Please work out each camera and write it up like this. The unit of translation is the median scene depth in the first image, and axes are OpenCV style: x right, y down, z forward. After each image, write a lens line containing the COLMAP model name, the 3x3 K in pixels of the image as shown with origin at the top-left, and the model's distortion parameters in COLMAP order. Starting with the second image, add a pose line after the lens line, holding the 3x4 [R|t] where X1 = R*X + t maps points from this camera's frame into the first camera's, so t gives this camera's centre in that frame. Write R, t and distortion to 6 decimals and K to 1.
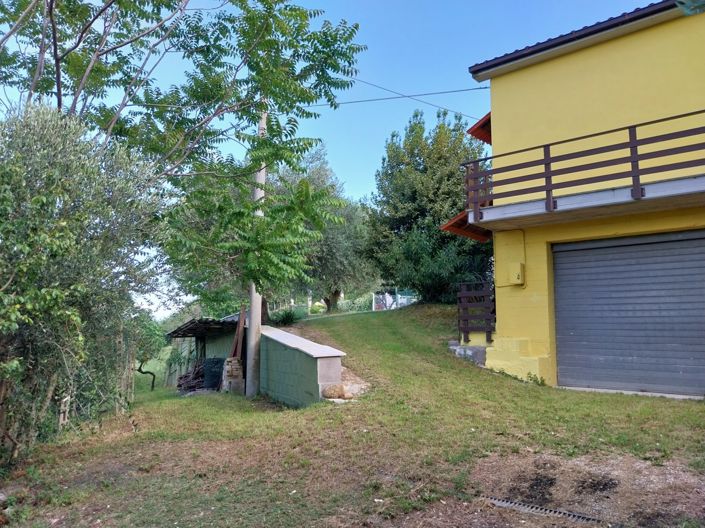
lens RADIAL K [[552.2, 0, 355.7], [0, 552.2, 261.0], [0, 0, 1]] dist [0.057397, -0.088108]
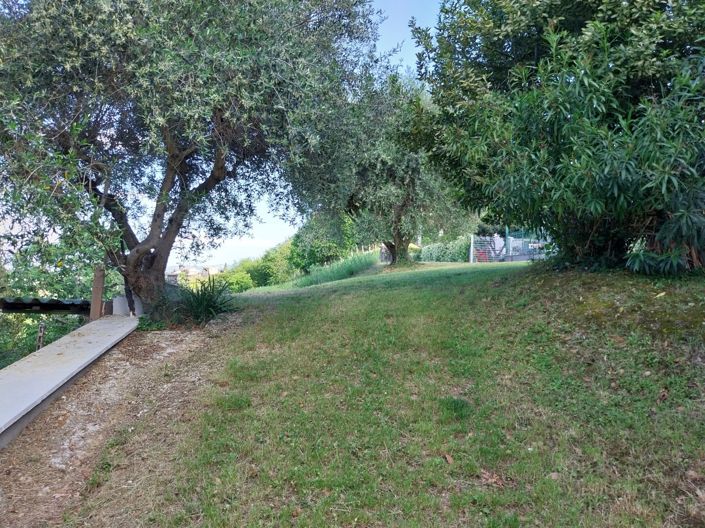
lens RADIAL K [[552.2, 0, 355.7], [0, 552.2, 261.0], [0, 0, 1]] dist [0.057397, -0.088108]
pose [[0.979625, 0.028036, -0.198869, 0.037482], [-0.005707, 0.993695, 0.111975, 0.019484], [0.200754, -0.108559, 0.973608, 0.394895]]
